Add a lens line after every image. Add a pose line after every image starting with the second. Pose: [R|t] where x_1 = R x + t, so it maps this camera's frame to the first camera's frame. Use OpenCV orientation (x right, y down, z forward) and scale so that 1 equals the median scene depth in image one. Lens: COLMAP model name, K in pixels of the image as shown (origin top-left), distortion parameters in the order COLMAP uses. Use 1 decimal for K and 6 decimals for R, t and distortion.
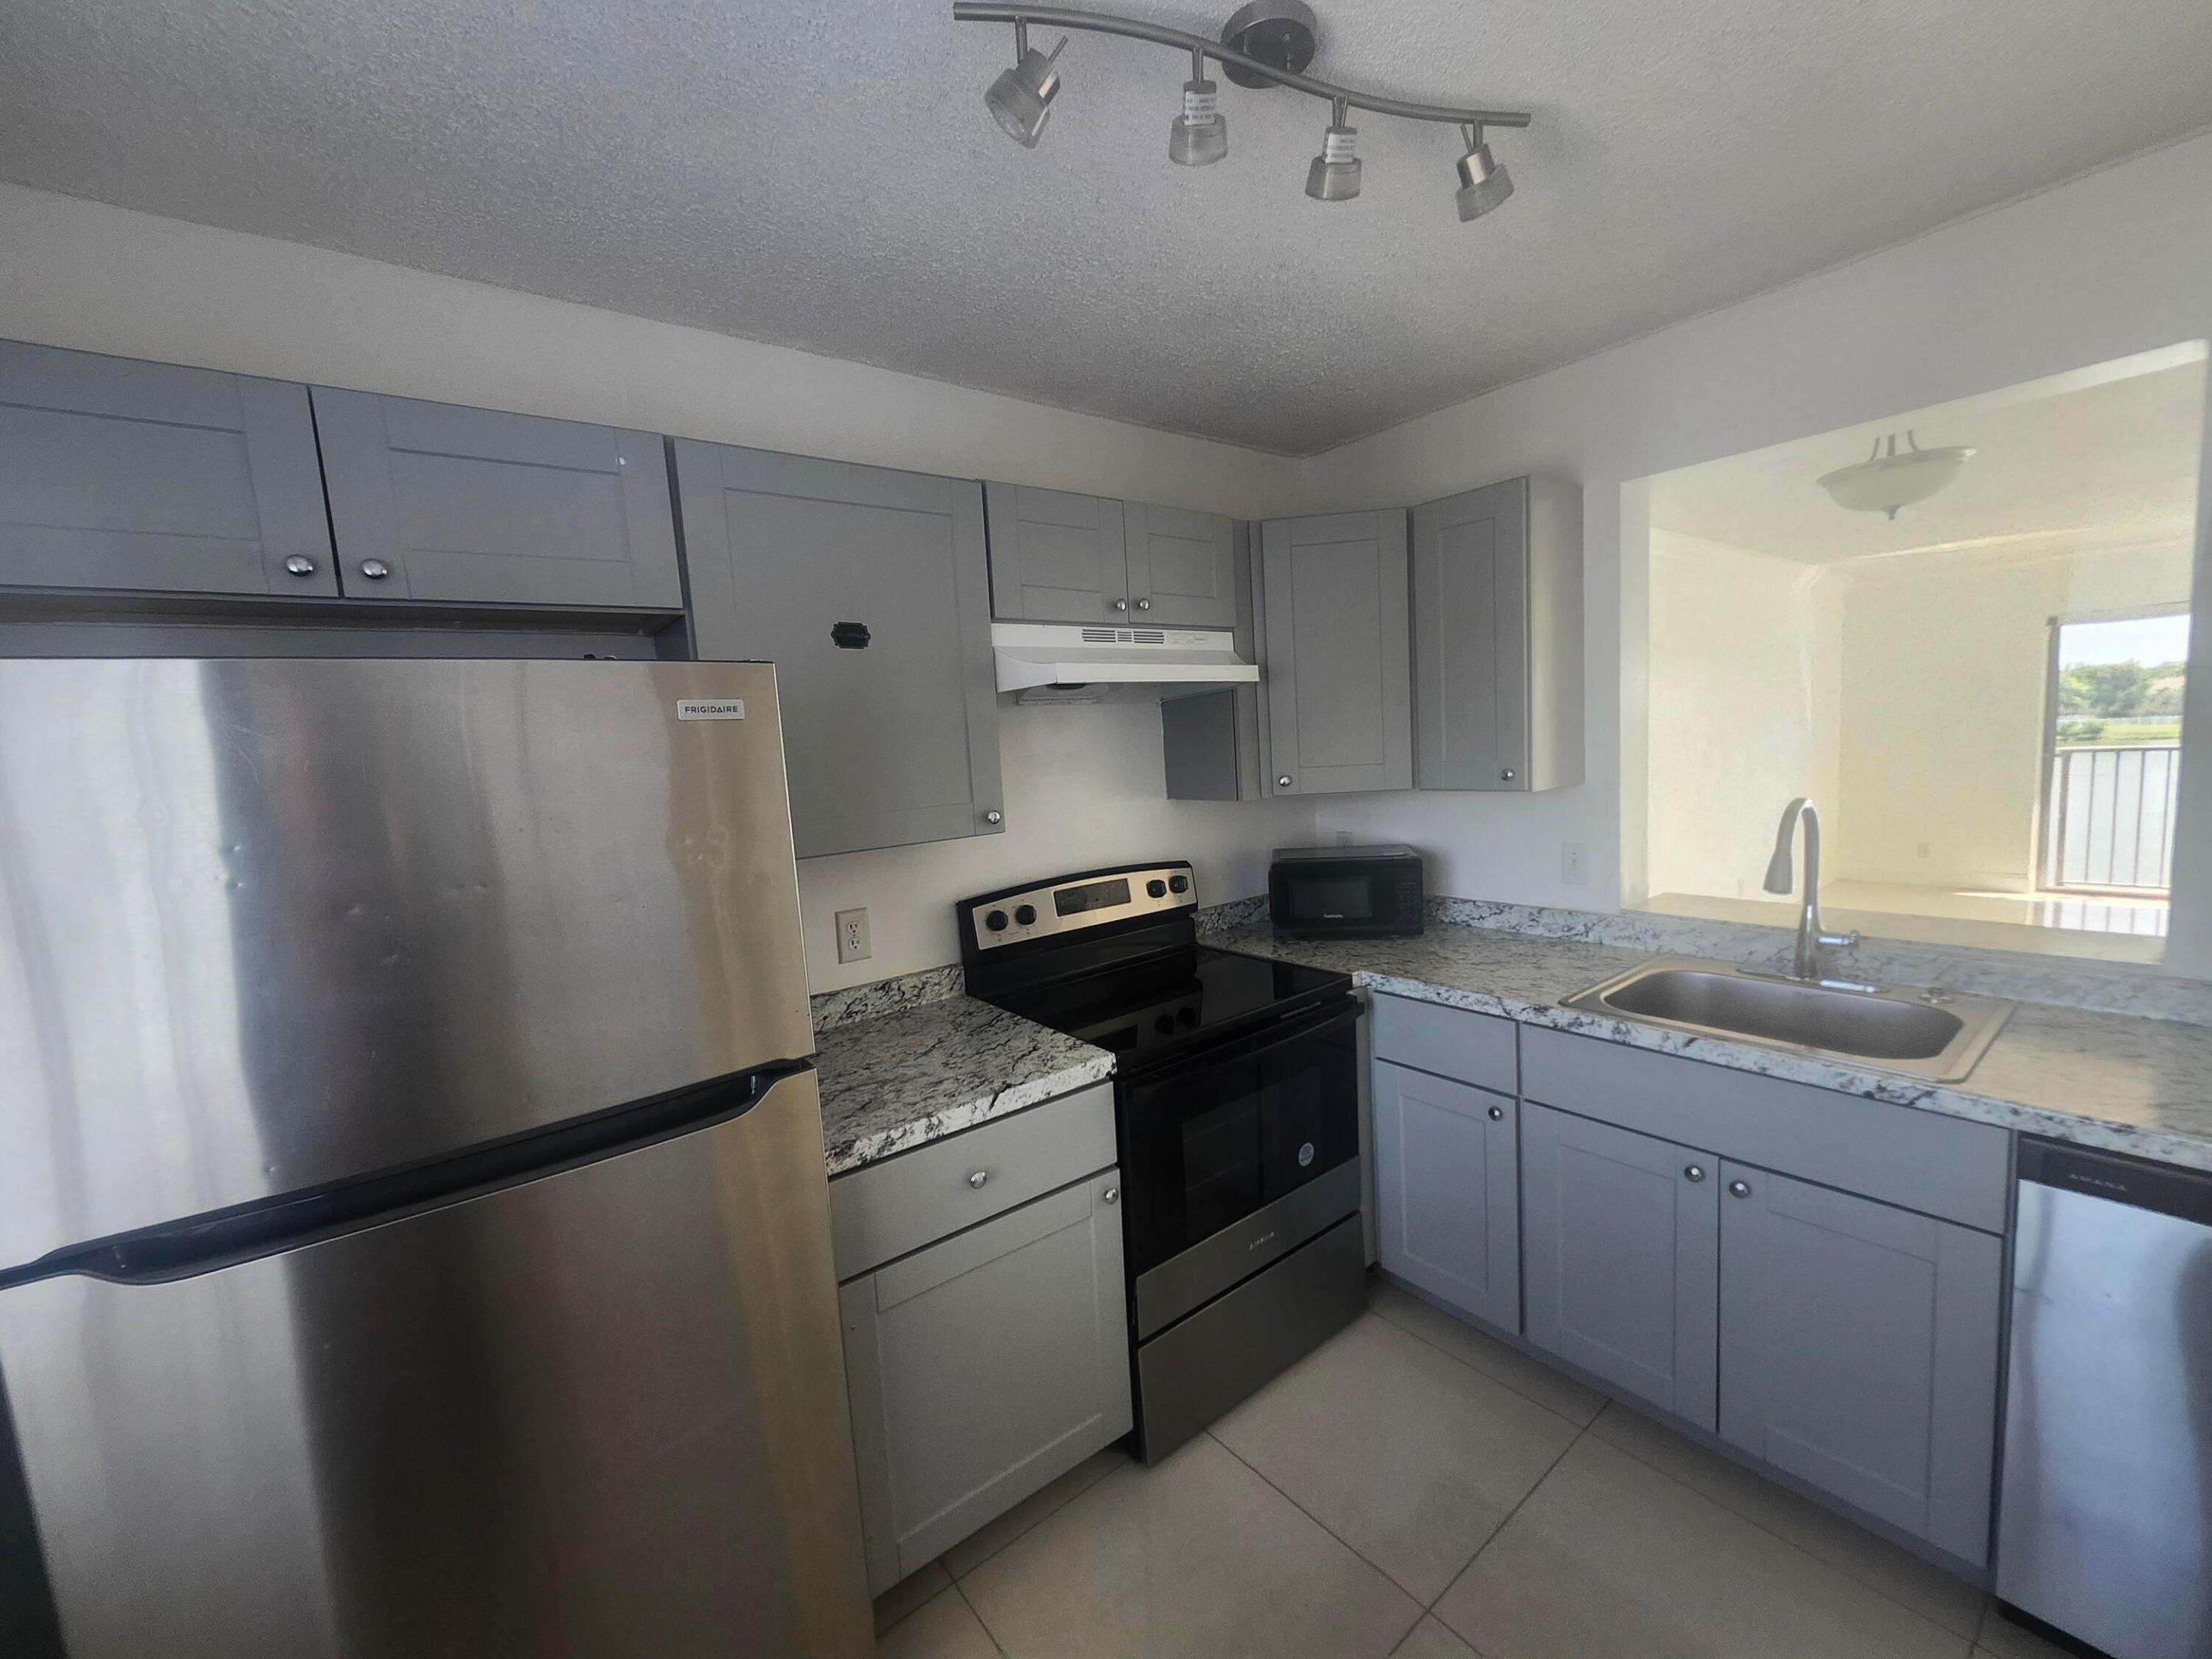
lens RADIAL K [[866.9, 0, 1114.4], [0, 866.9, 835.1], [0, 0, 1]] dist [0.002566, -0.000906]
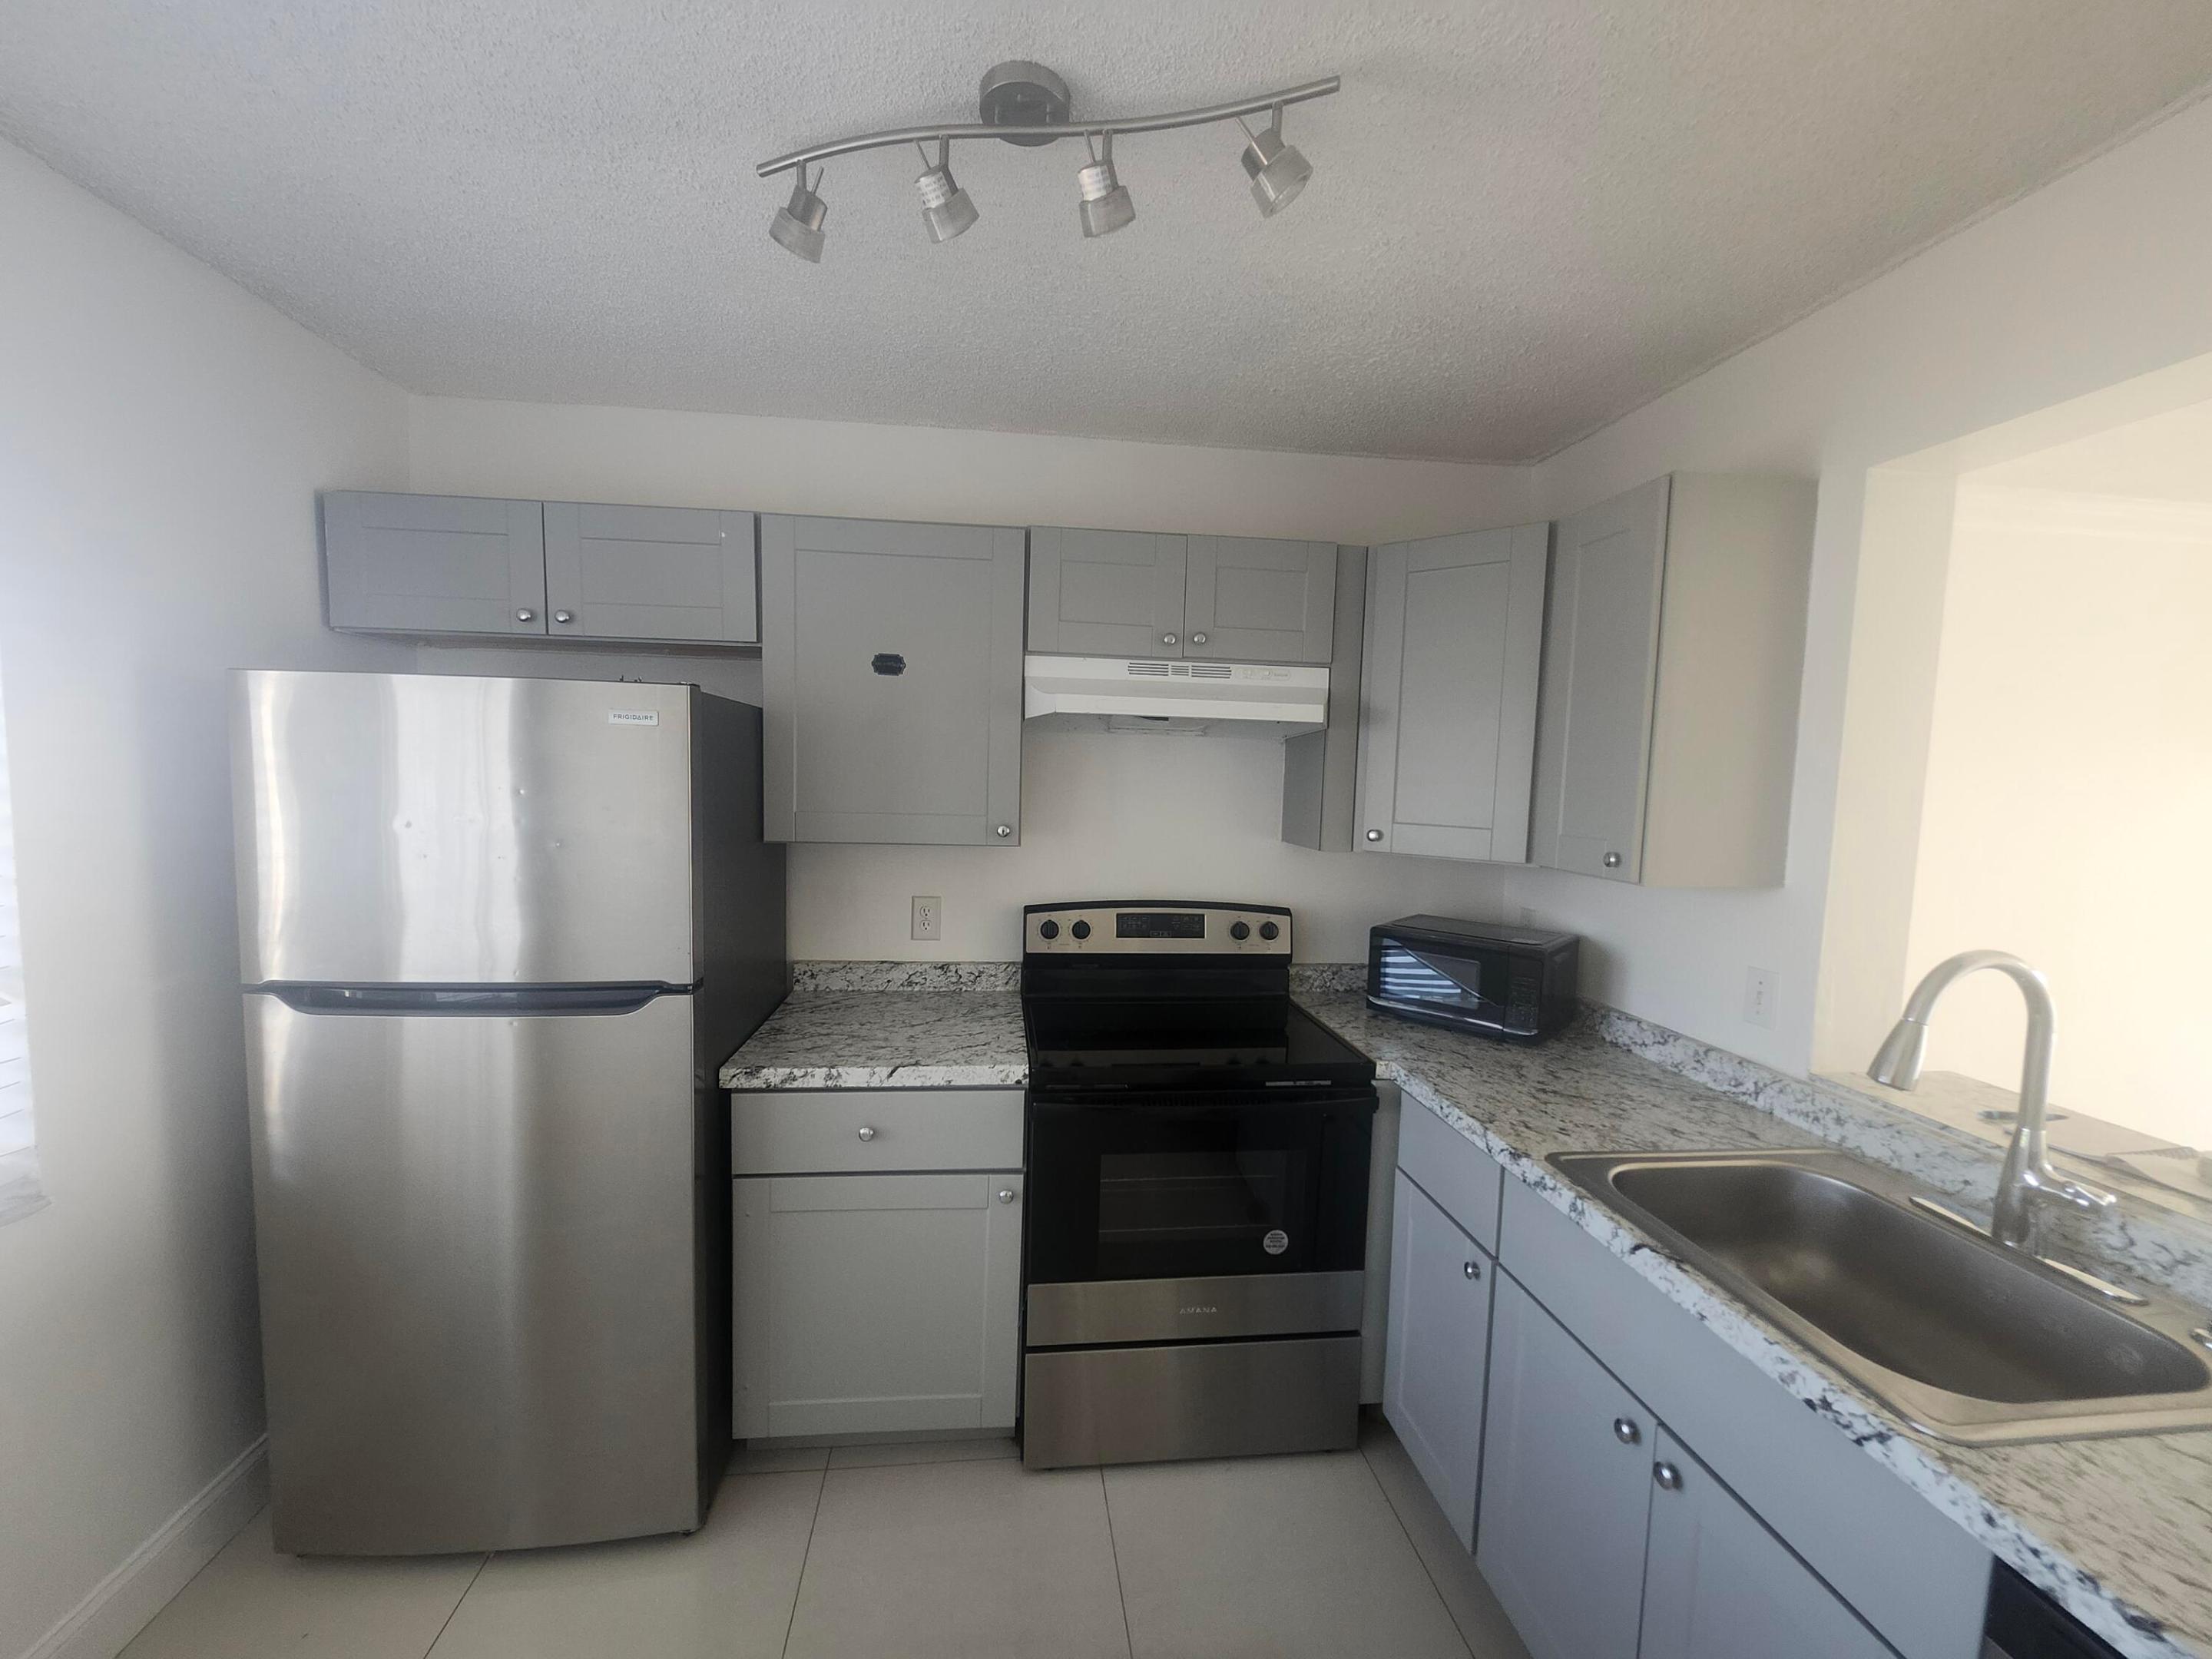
lens RADIAL K [[866.9, 0, 1105.4], [0, 866.9, 848.1], [0, 0, 1]] dist [0.002566, -0.000906]
pose [[0.849944, 0.128073, -0.511070, 0.474695], [-0.134676, 0.990593, 0.024265, -0.038226], [0.509370, 0.048205, 0.859196, 0.107040]]
